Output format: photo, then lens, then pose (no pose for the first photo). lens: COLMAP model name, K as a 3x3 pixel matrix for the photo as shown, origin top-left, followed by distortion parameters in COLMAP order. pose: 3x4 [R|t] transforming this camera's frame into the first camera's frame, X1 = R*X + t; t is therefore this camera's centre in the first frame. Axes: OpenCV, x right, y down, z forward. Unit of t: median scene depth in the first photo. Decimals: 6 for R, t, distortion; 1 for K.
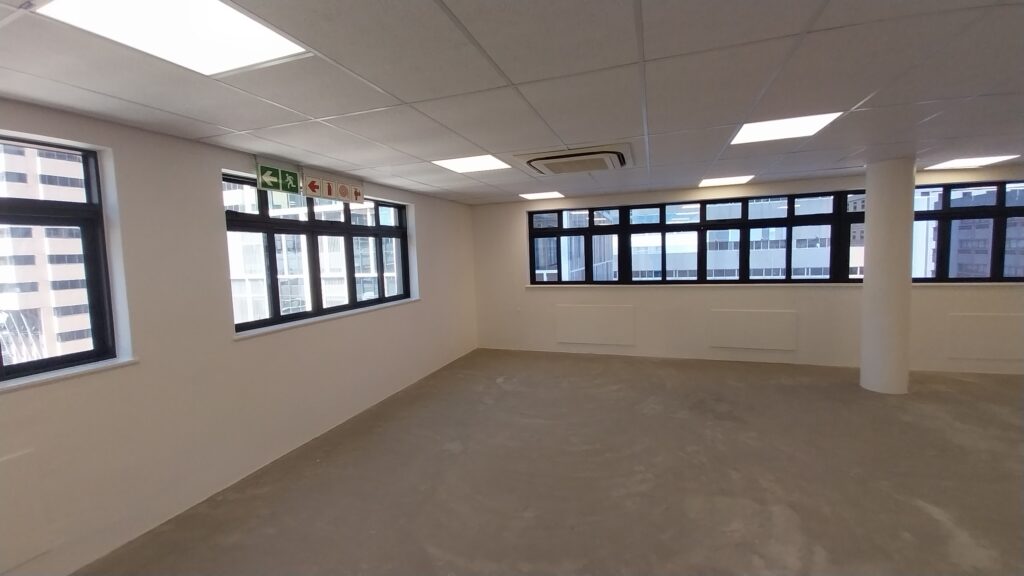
lens RADIAL K [[412.7, 0, 517.7], [0, 412.7, 286.3], [0, 0, 1]] dist [-0.000177, -0.009254]
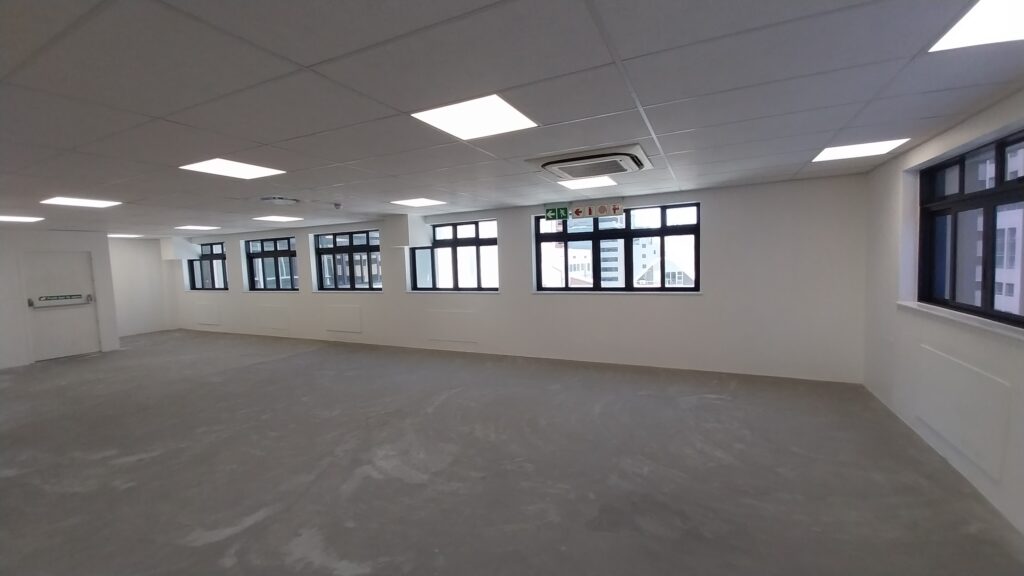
lens RADIAL K [[412.7, 0, 517.7], [0, 412.7, 286.3], [0, 0, 1]] dist [-0.000177, -0.009254]
pose [[-0.126241, 0.109116, -0.985980, 1.324437], [-0.050280, 0.991951, 0.116215, -0.137977], [0.990725, 0.064246, -0.119738, 1.052063]]
